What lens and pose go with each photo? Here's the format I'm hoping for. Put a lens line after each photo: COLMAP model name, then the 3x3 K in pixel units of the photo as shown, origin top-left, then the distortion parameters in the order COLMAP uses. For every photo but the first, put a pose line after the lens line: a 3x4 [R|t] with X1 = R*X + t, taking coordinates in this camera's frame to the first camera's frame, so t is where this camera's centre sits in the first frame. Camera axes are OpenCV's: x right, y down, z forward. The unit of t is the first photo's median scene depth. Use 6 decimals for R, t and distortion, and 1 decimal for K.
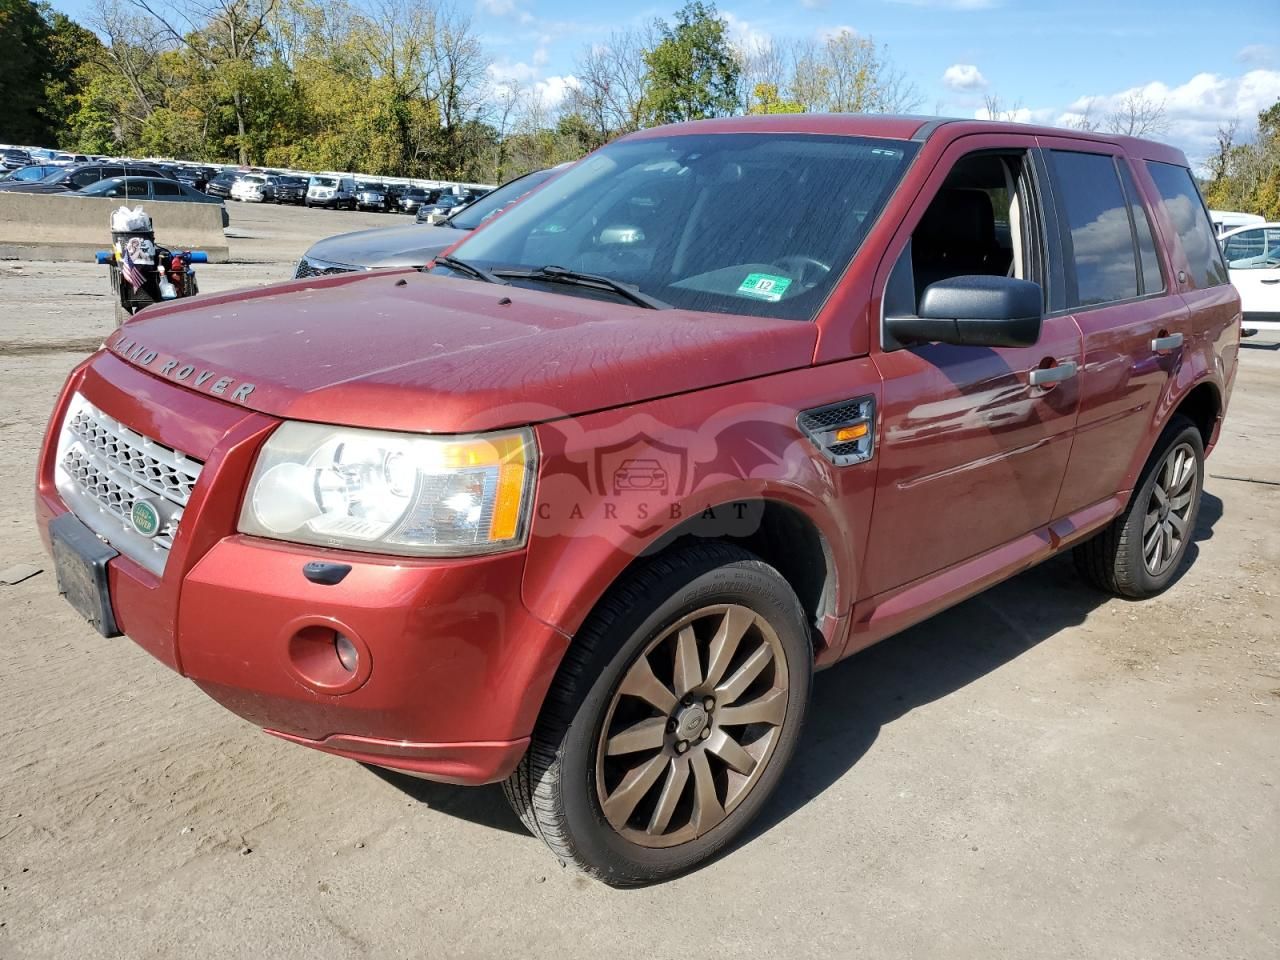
lens RADIAL K [[1015.7, 0, 640.0], [0, 1015.7, 480.0], [0, 0, 1]] dist [-0.005894, 0.000299]
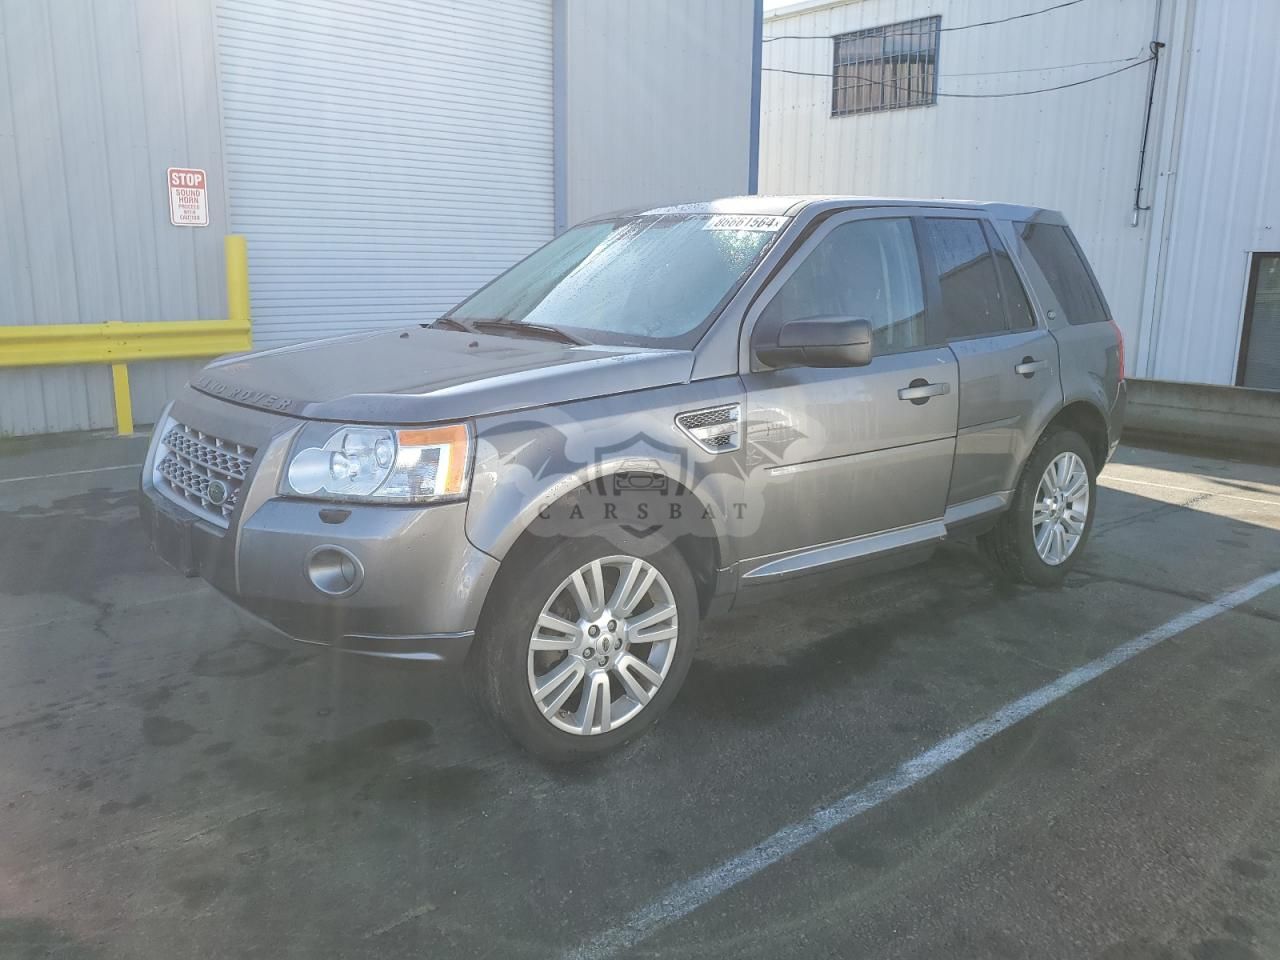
lens RADIAL K [[1015.7, 0, 640.0], [0, 1015.7, 480.0], [0, 0, 1]] dist [-0.005894, 0.000299]
pose [[0.998008, -0.020460, -0.059674, 0.188775], [0.016619, 0.997801, -0.064166, 0.109986], [0.060856, 0.063047, 0.996153, -0.381257]]
